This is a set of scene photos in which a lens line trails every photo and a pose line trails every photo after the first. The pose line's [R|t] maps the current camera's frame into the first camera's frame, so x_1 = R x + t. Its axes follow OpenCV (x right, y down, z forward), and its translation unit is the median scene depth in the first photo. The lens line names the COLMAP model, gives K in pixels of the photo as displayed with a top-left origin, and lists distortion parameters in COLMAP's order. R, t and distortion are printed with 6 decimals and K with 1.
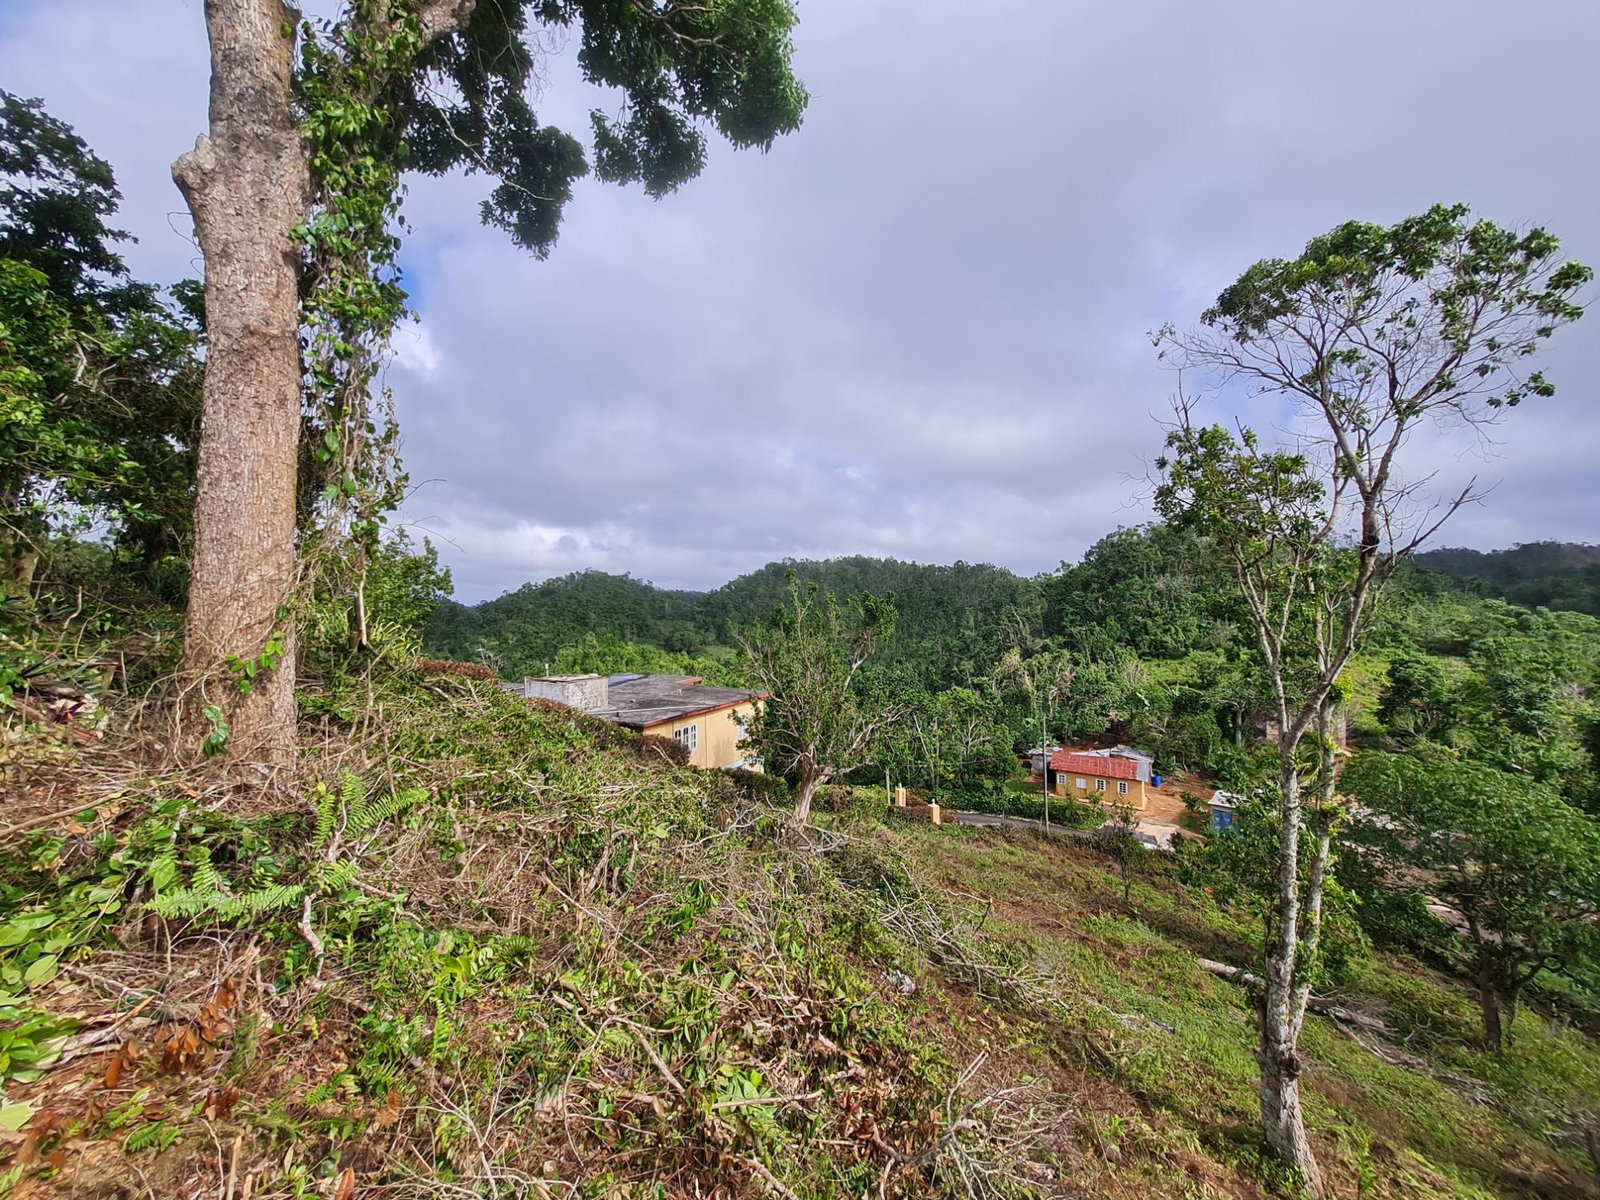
lens RADIAL K [[627.0, 0, 790.4], [0, 627.0, 589.3], [0, 0, 1]] dist [-0.000782, 0.001176]
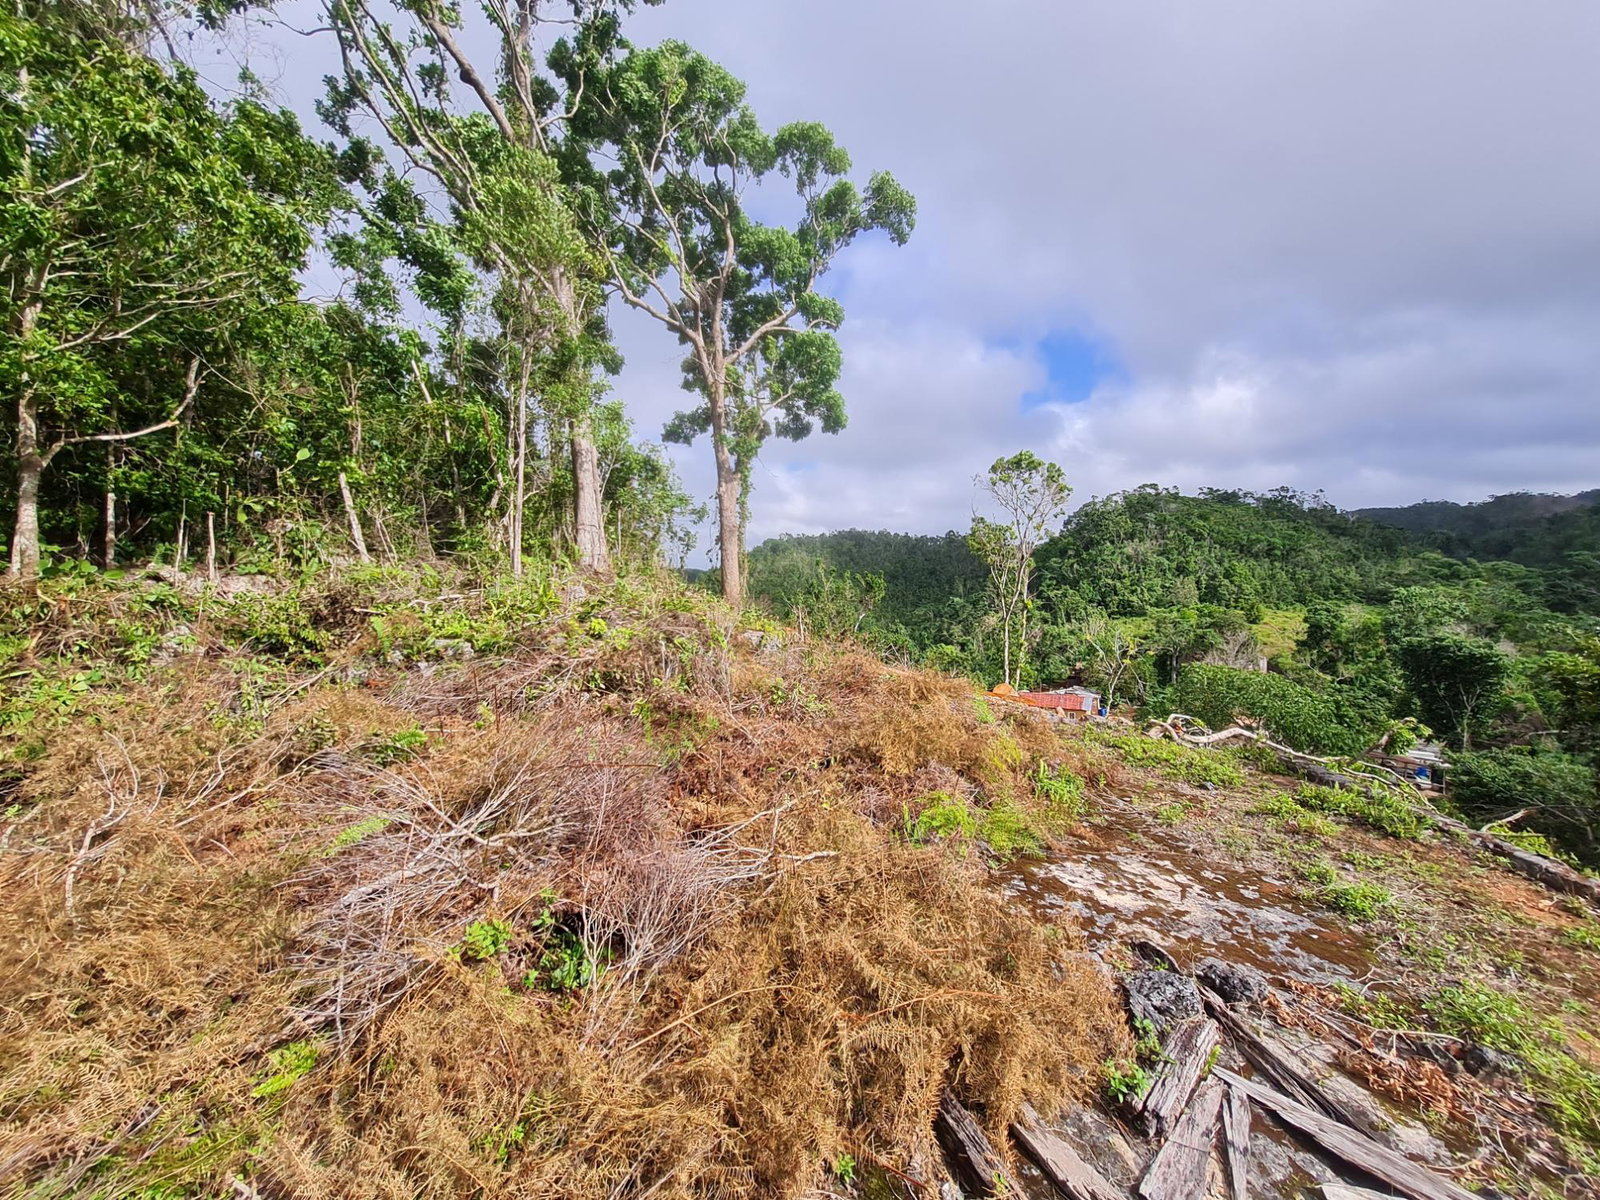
lens RADIAL K [[627.0, 0, 797.2], [0, 627.0, 592.1], [0, 0, 1]] dist [-0.000782, 0.001176]
pose [[0.999272, -0.034006, 0.017266, -0.029975], [0.033178, 0.998382, 0.046172, -0.007532], [-0.018808, -0.045565, 0.998784, -0.207995]]
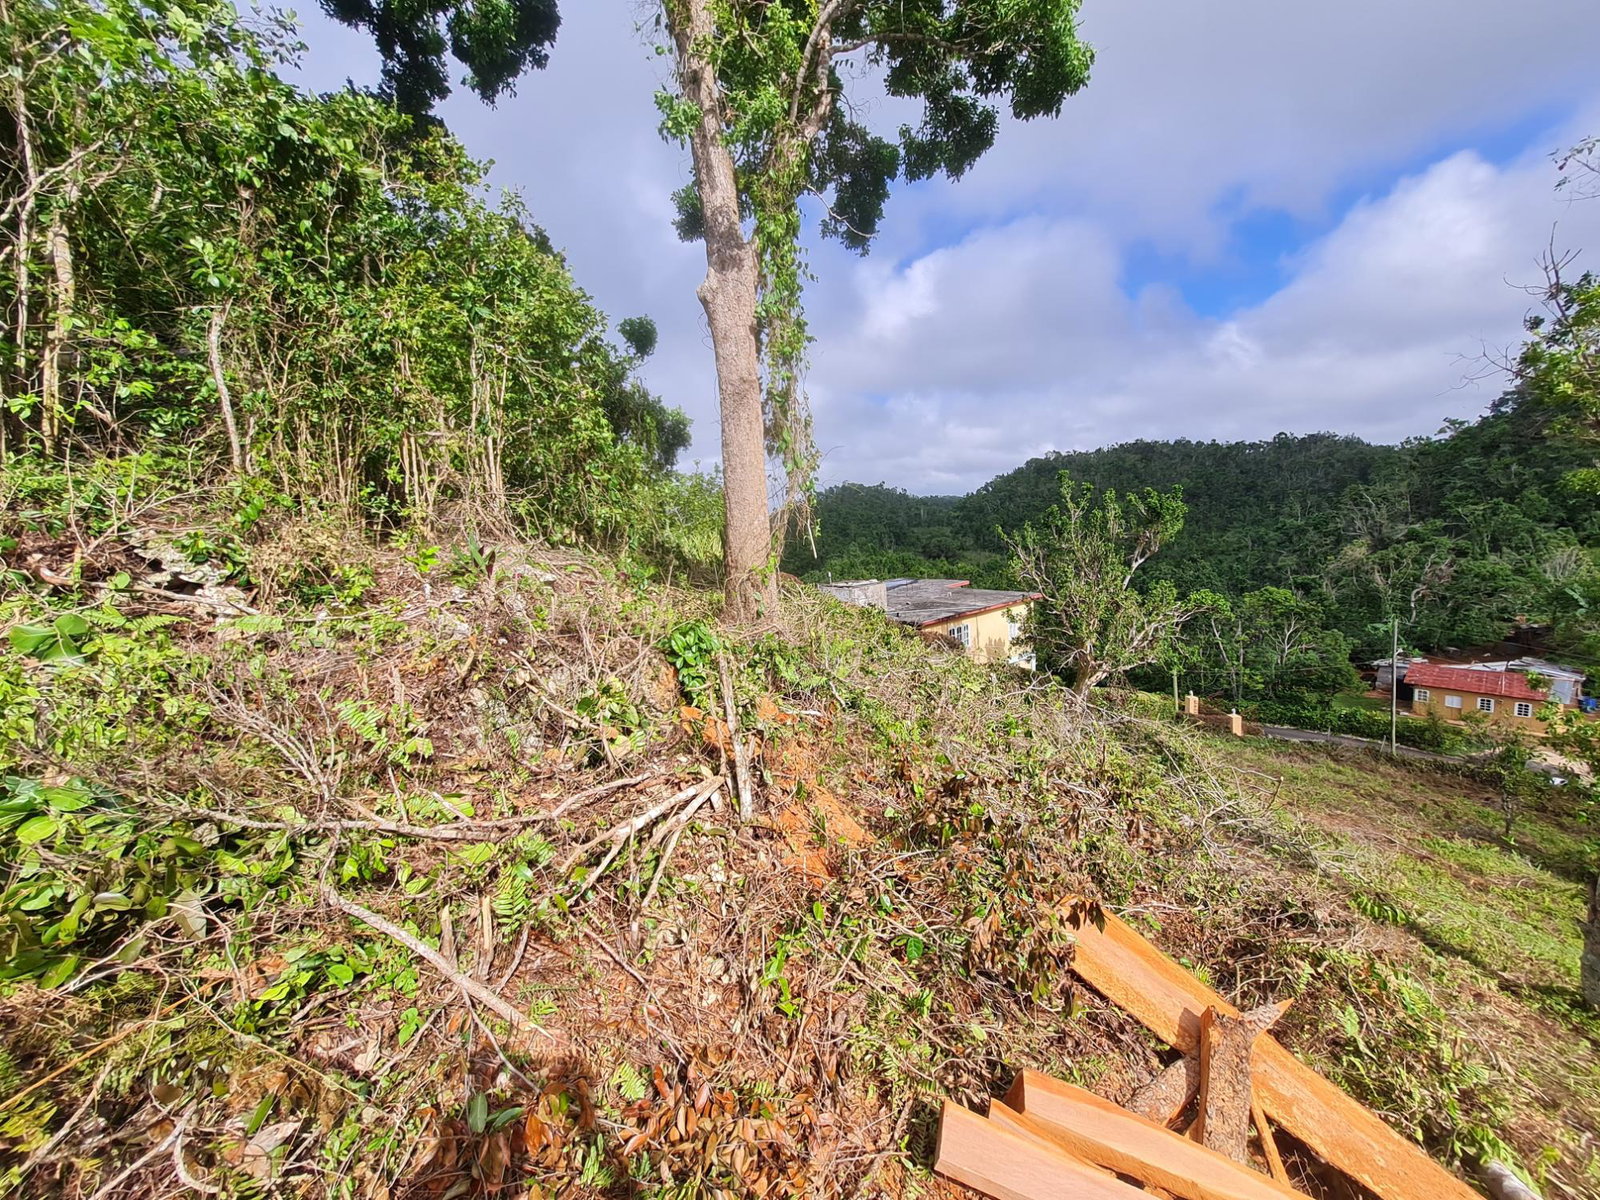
lens RADIAL K [[627.0, 0, 792.0], [0, 627.0, 593.8], [0, 0, 1]] dist [-0.000782, 0.001176]
pose [[0.921423, -0.014477, -0.388292, -0.004495], [0.074510, 0.987344, 0.140001, -0.003716], [0.381351, -0.157932, 0.910840, -0.035902]]
